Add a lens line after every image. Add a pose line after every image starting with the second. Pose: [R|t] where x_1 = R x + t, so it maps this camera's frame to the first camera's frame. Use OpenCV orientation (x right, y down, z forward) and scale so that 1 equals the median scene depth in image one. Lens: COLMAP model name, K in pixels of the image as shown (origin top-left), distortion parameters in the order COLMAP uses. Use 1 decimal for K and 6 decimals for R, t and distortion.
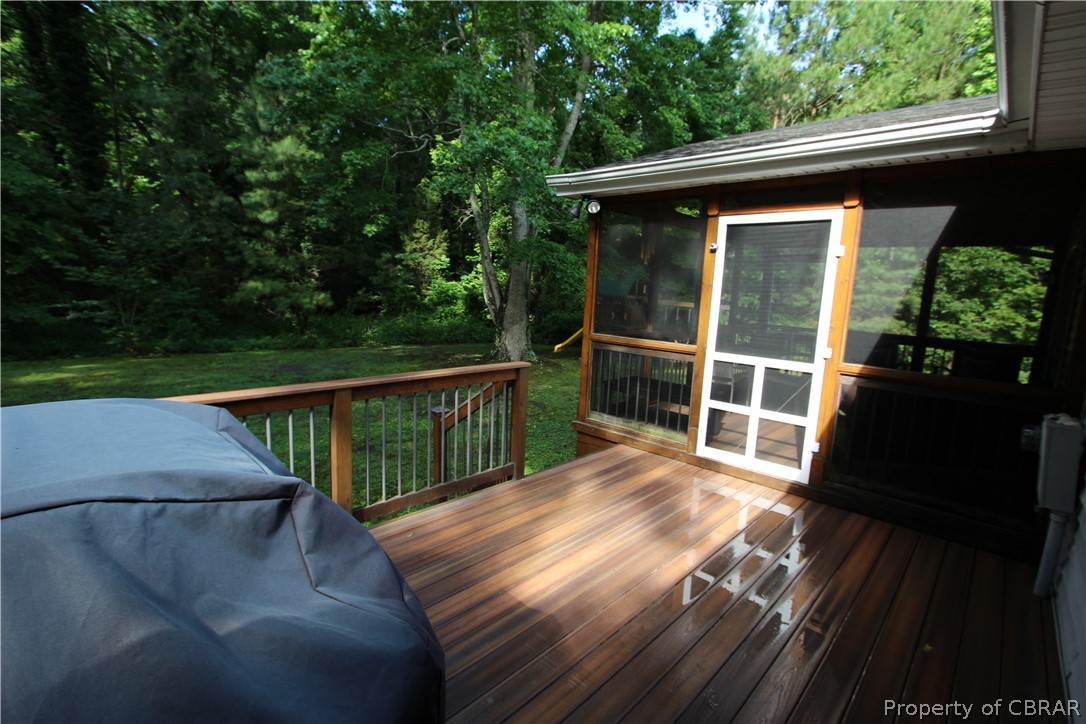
lens RADIAL K [[501.1, 0, 546.5], [0, 501.1, 358.9], [0, 0, 1]] dist [-0.018842, 0.002100]
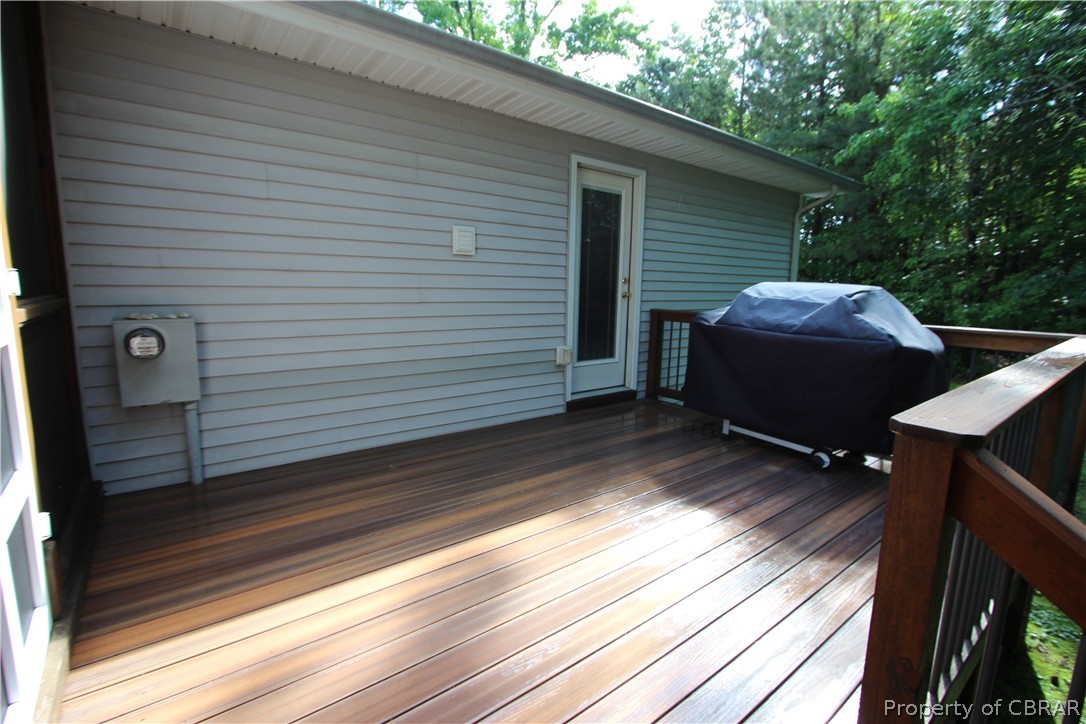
lens RADIAL K [[501.1, 0, 546.5], [0, 501.1, 358.9], [0, 0, 1]] dist [-0.018842, 0.002100]
pose [[-0.986729, -0.089226, 0.135665, 0.098009], [-0.044781, 0.952624, 0.300834, -0.077933], [-0.156080, 0.290767, -0.943978, 1.196262]]
